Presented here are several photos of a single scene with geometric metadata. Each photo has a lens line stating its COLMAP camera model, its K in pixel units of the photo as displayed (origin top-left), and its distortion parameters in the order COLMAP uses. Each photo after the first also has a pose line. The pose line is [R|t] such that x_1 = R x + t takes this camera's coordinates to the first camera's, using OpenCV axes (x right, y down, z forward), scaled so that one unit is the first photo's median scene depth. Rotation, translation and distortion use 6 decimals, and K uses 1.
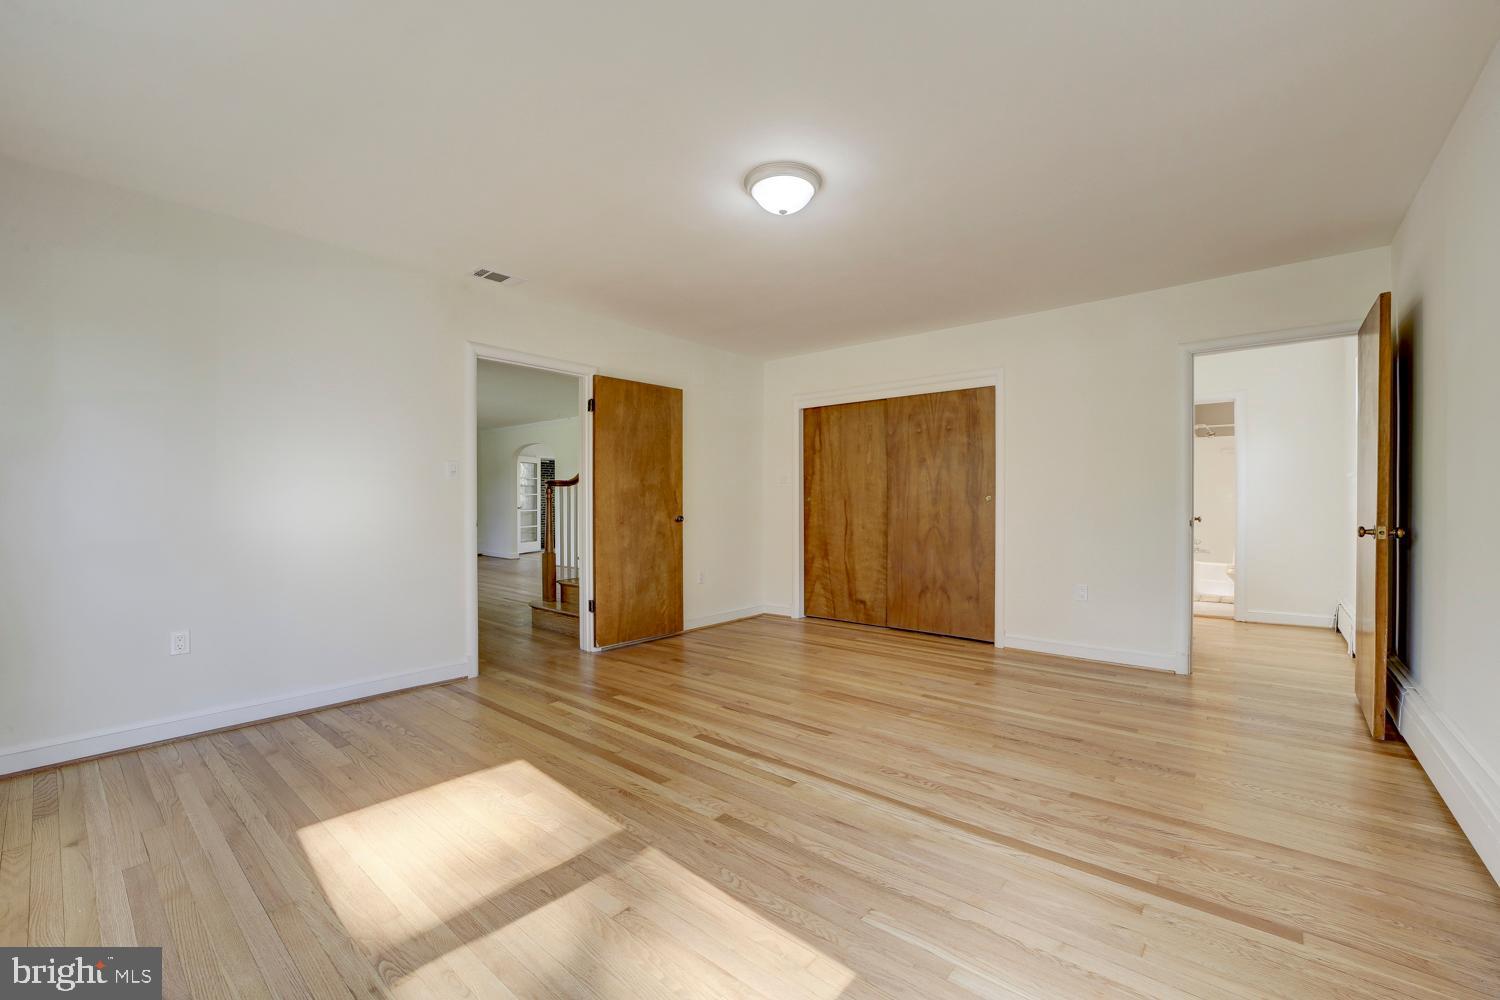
lens RADIAL K [[594.1, 0, 760.3], [0, 594.1, 501.7], [0, 0, 1]] dist [-0.030512, 0.000410]
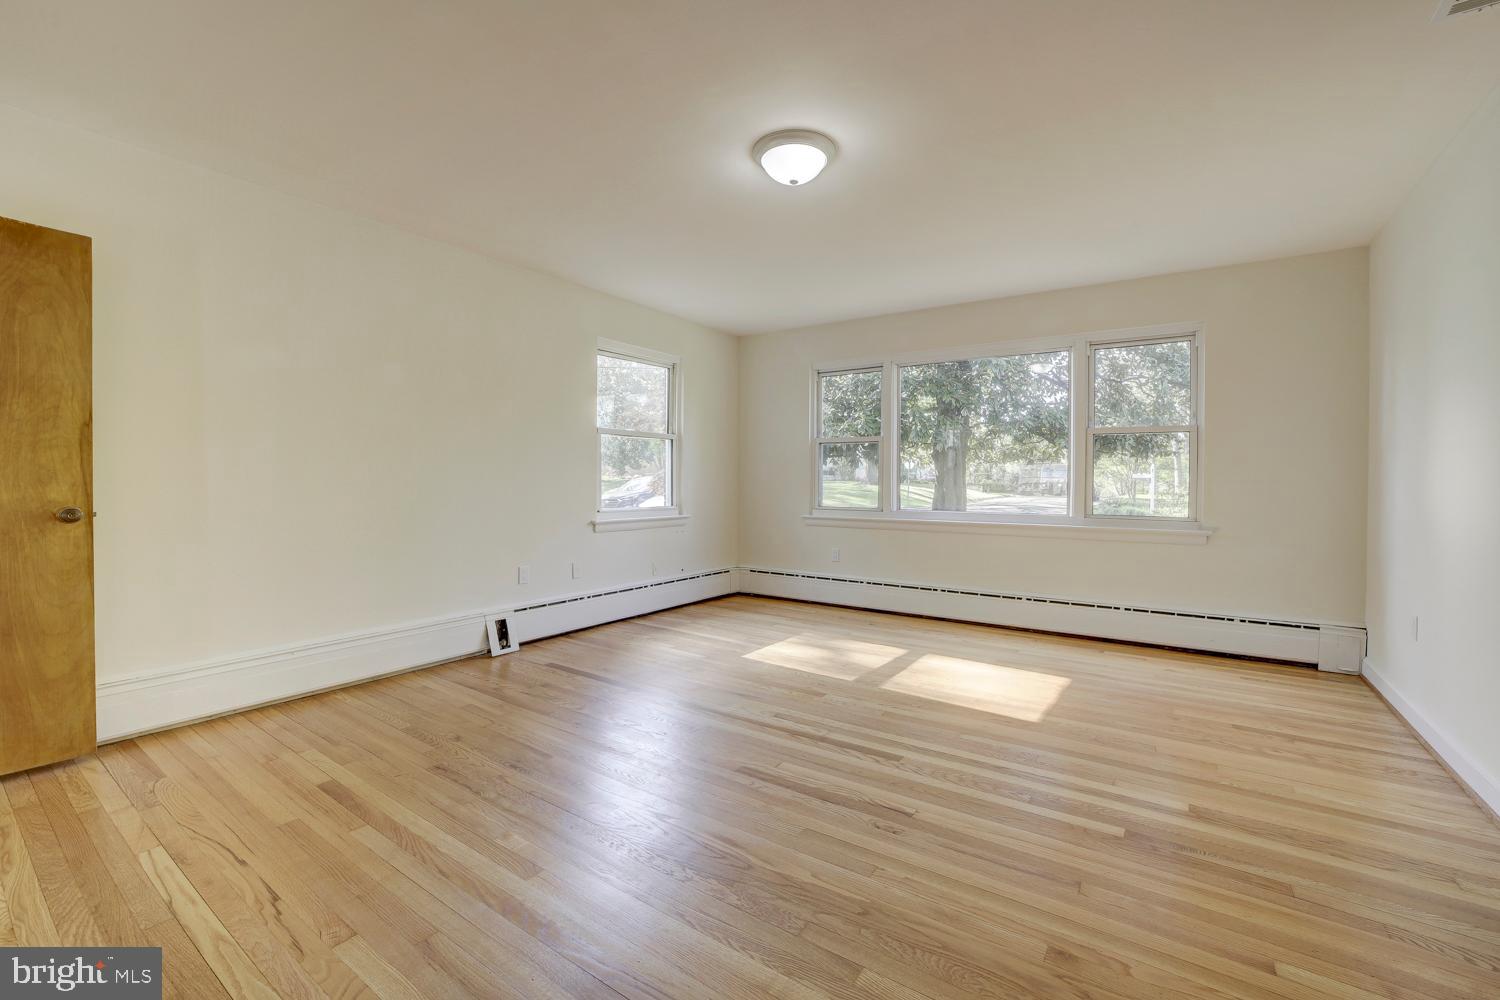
lens RADIAL K [[594.1, 0, 760.3], [0, 594.1, 501.7], [0, 0, 1]] dist [-0.030512, 0.000410]
pose [[-0.994979, -0.001892, -0.100069, 0.190787], [-0.005175, 0.999456, 0.032559, 0.012843], [0.099953, 0.032913, -0.994448, 1.994265]]
